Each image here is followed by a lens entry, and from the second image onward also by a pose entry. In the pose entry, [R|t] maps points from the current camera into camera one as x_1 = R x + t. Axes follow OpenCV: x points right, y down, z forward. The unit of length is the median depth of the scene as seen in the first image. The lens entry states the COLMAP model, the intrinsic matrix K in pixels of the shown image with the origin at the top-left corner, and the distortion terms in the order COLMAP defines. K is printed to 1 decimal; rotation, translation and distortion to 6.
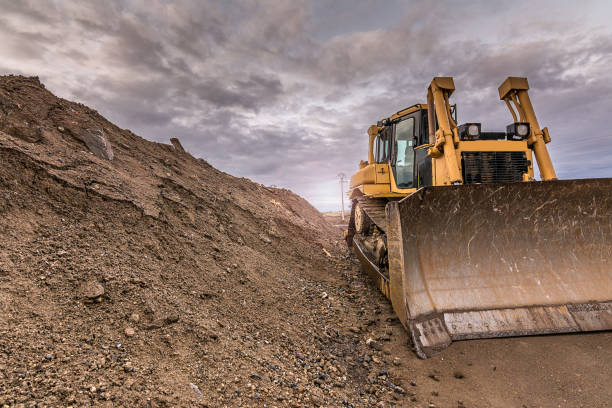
lens RADIAL K [[297.4, 0, 307.6], [0, 297.4, 206.1], [0, 0, 1]] dist [-0.005555, 0.007959]
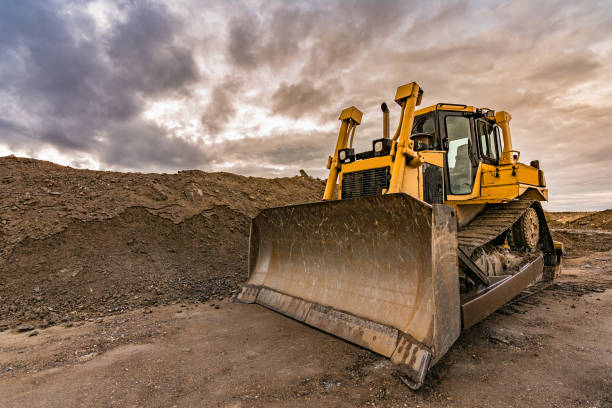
lens RADIAL K [[297.2, 0, 306.0], [0, 297.2, 204.0], [0, 0, 1]] dist [-0.003897, 0.000360]
pose [[0.567118, -0.020100, -0.823392, 1.862250], [0.022164, 0.999713, -0.009138, -0.071677], [0.823339, -0.013067, 0.567400, 0.273342]]
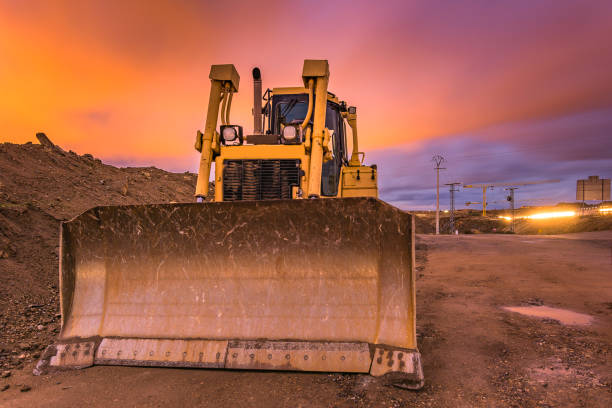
lens RADIAL K [[413.8, 0, 326.3], [0, 413.8, 241.4], [0, 0, 1]] dist [-0.004921, -0.003966]
pose [[0.981587, 0.036256, -0.187542, 1.366604], [-0.018076, 0.995046, 0.097755, -0.095762], [0.190157, -0.092565, 0.977380, -0.147295]]
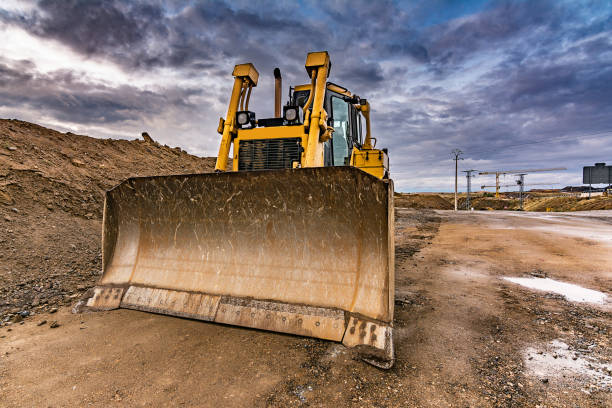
lens RADIAL K [[297.2, 0, 306.0], [0, 297.2, 204.0], [0, 0, 1]] dist [-0.003897, 0.000360]
pose [[0.921004, 0.043300, -0.387138, 1.489999], [-0.018048, 0.997479, 0.068627, -0.054843], [0.389134, -0.056218, 0.919464, 0.196601]]
